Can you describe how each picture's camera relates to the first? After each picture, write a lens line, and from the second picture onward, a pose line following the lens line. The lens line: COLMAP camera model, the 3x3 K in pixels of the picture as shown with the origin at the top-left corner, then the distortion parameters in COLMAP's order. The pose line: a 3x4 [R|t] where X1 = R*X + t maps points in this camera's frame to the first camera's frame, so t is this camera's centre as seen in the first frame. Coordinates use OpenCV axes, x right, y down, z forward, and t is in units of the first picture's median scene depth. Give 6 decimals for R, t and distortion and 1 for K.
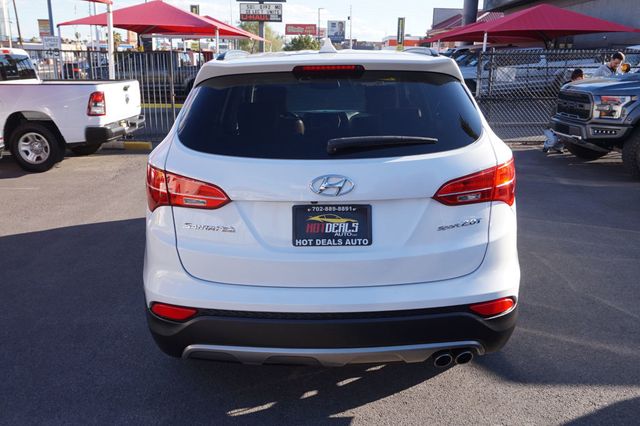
lens RADIAL K [[543.3, 0, 319.3], [0, 543.3, 210.6], [0, 0, 1]] dist [0.000541, 0.000546]
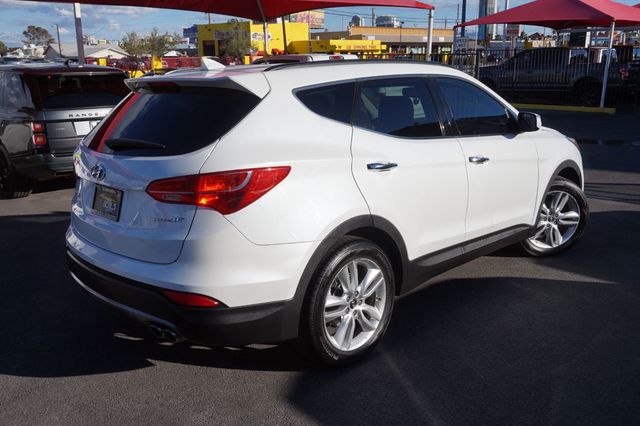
lens RADIAL K [[567.0, 0, 319.6], [0, 567.0, 215.0], [0, 0, 1]] dist [-0.007341, 0.005794]
pose [[0.718518, 0.162733, -0.676202, 1.111882], [-0.160602, 0.984787, 0.066344, -0.098638], [0.676712, 0.060930, 0.733723, 0.278659]]
